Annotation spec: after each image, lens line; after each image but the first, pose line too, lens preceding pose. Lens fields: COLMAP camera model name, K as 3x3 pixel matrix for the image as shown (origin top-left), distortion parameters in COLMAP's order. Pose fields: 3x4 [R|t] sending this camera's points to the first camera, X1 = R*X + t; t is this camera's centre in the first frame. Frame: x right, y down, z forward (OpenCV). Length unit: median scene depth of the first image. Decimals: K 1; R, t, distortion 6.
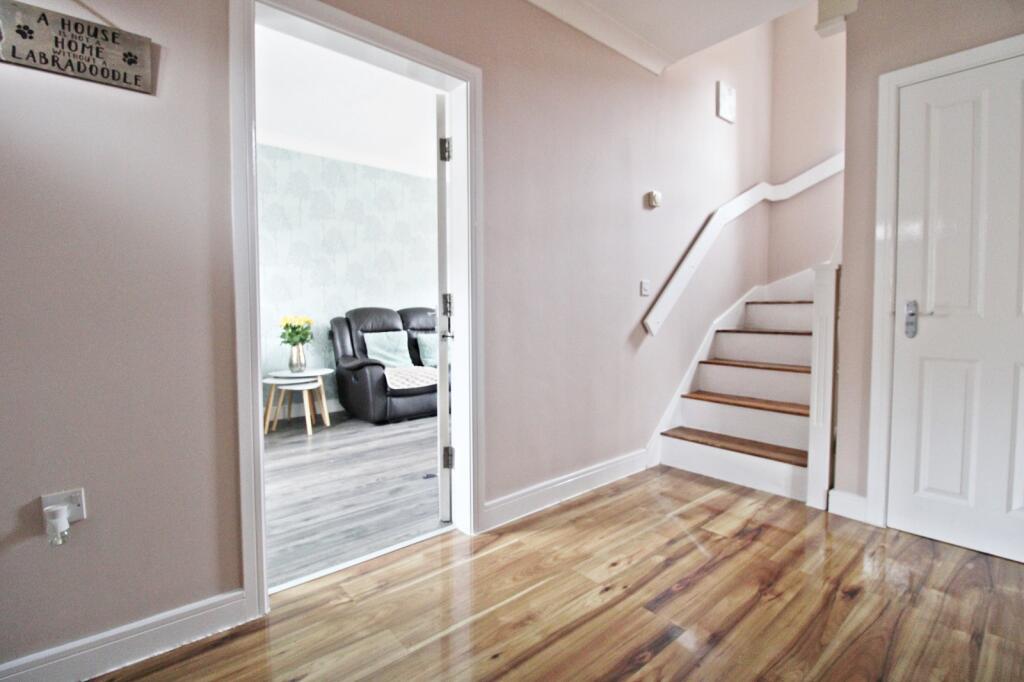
lens RADIAL K [[481.3, 0, 511.5], [0, 481.3, 330.1], [0, 0, 1]] dist [-0.038491, -0.000063]
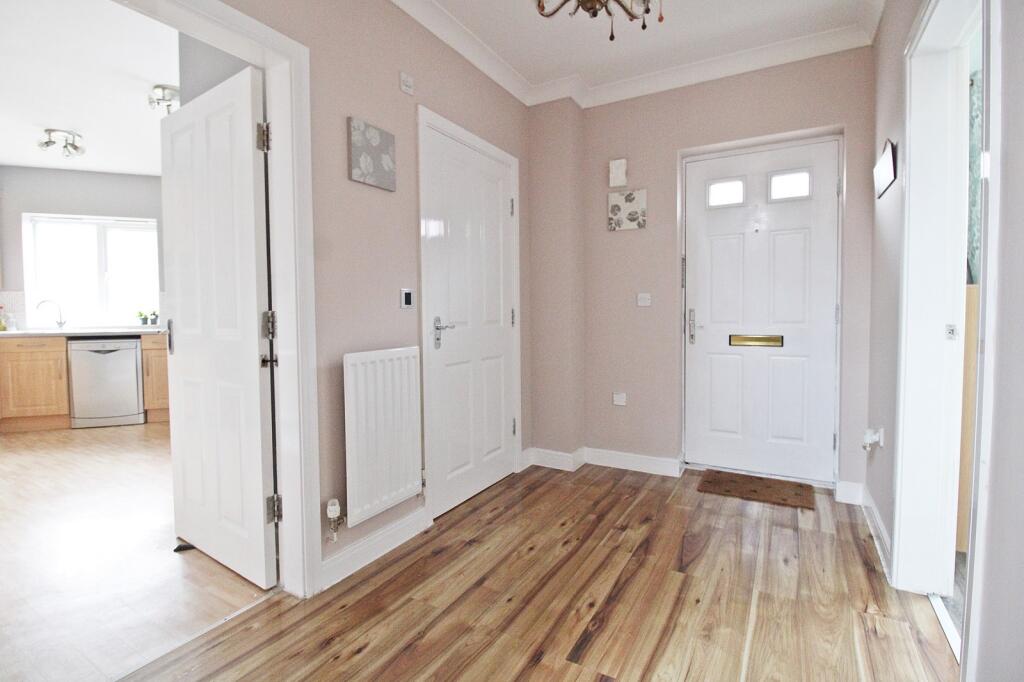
lens RADIAL K [[481.3, 0, 511.5], [0, 481.3, 330.1], [0, 0, 1]] dist [-0.038491, -0.000063]
pose [[-0.944491, 0.027046, -0.327423, 0.787885], [0.001472, 0.996944, 0.078104, -0.131305], [0.328534, 0.073287, -0.941644, 1.862366]]
